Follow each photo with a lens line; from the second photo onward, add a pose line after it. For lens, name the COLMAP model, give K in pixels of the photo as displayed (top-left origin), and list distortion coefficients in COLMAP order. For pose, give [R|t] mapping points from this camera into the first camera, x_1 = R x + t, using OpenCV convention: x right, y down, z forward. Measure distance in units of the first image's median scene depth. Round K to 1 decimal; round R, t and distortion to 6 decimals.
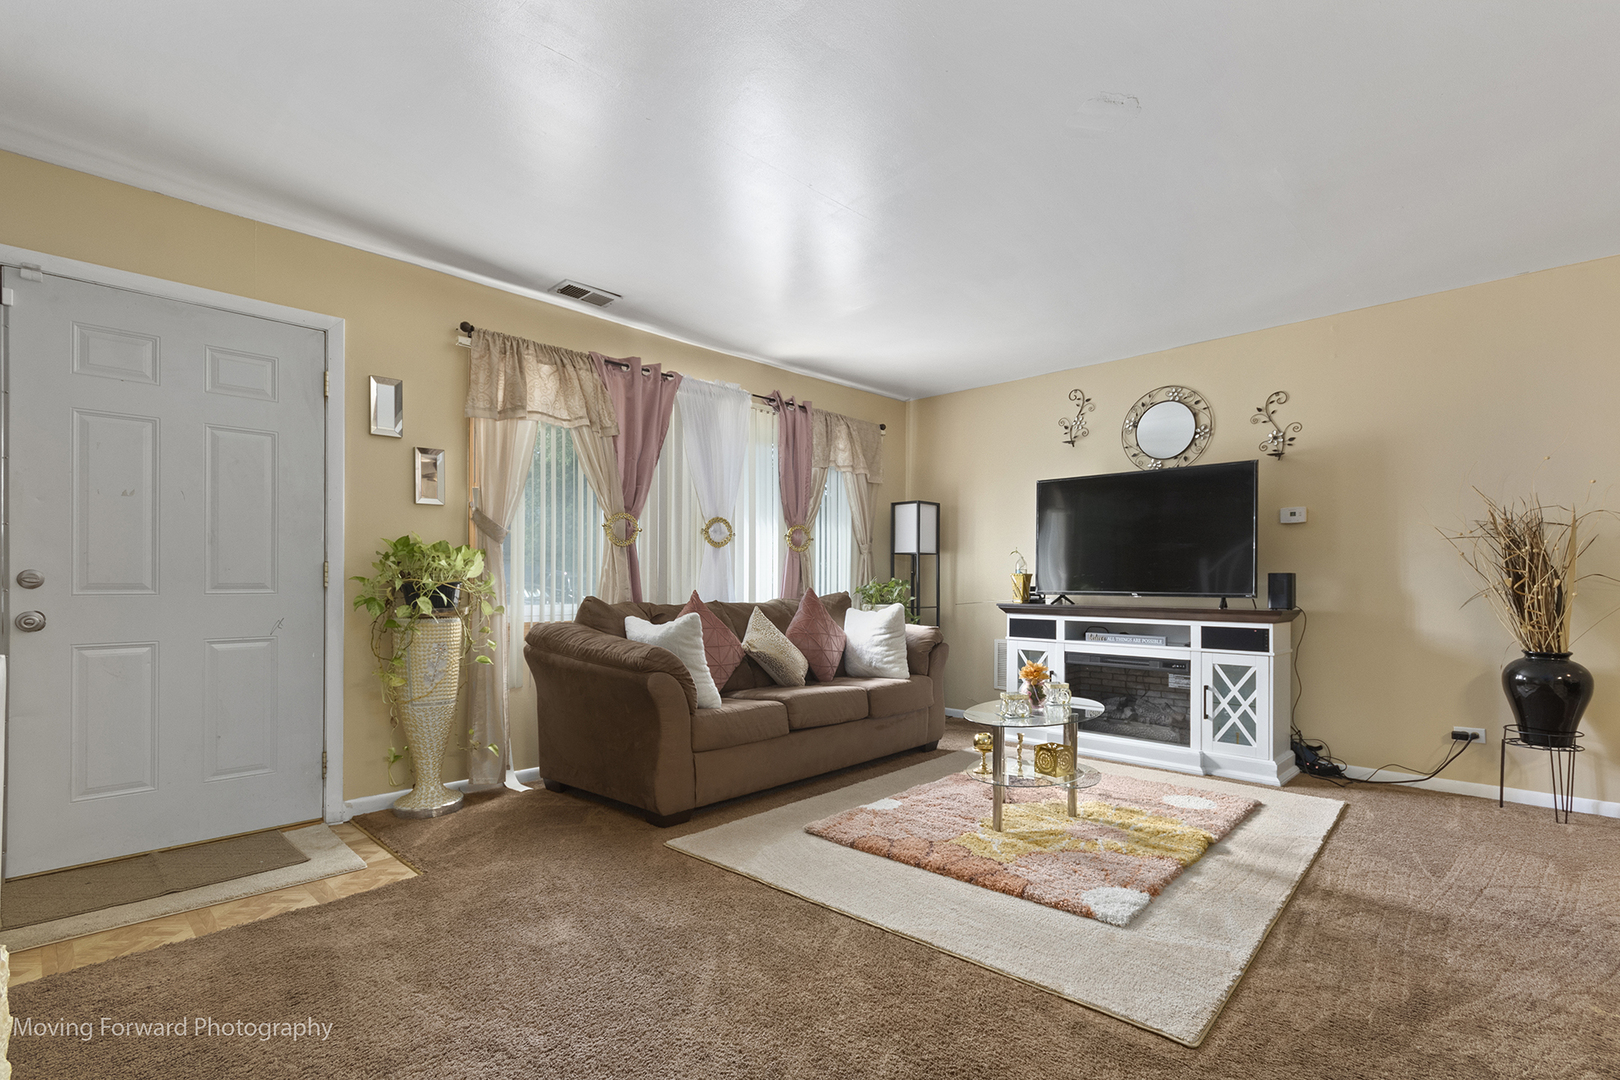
lens RADIAL K [[756.5, 0, 803.8], [0, 756.5, 569.3], [0, 0, 1]] dist [0.003208, 0.000566]
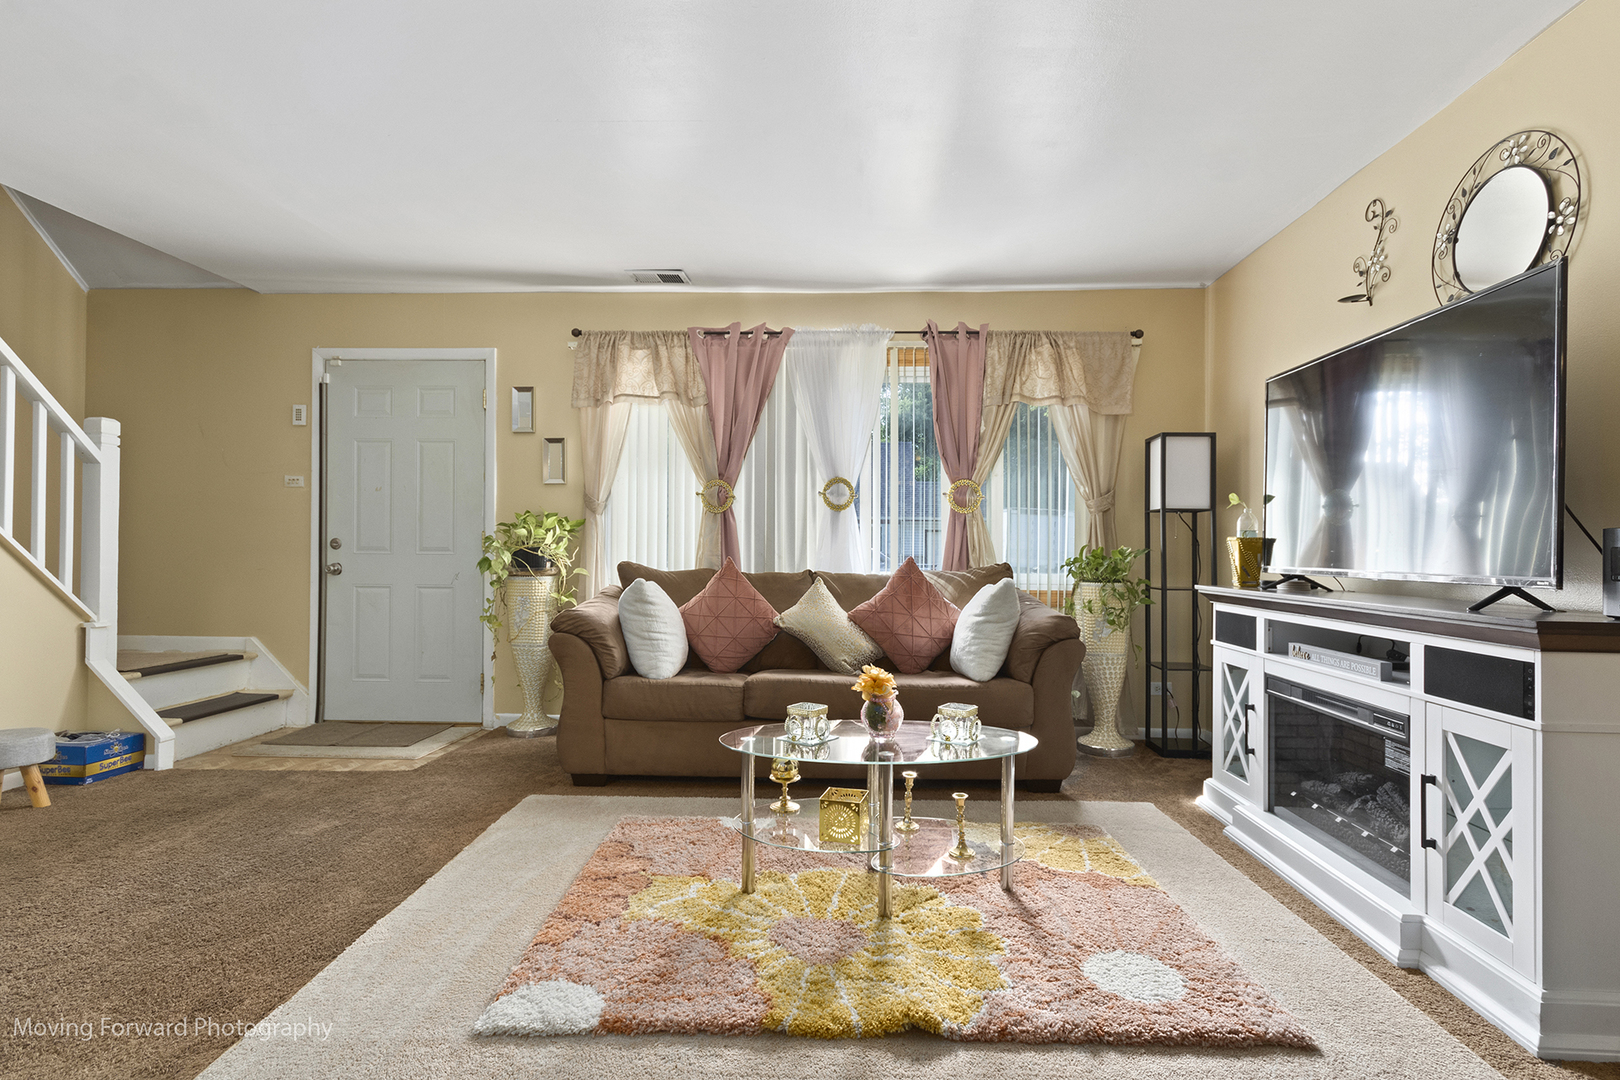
lens RADIAL K [[779.9, 0, 810.0], [0, 779.9, 540.0], [0, 0, 1]] dist [0.001209, -0.000224]
pose [[0.673459, -0.006628, -0.739195, 0.624135], [0.004051, 0.999978, -0.005275, 0.011558], [0.739214, 0.000558, 0.673471, 0.399052]]
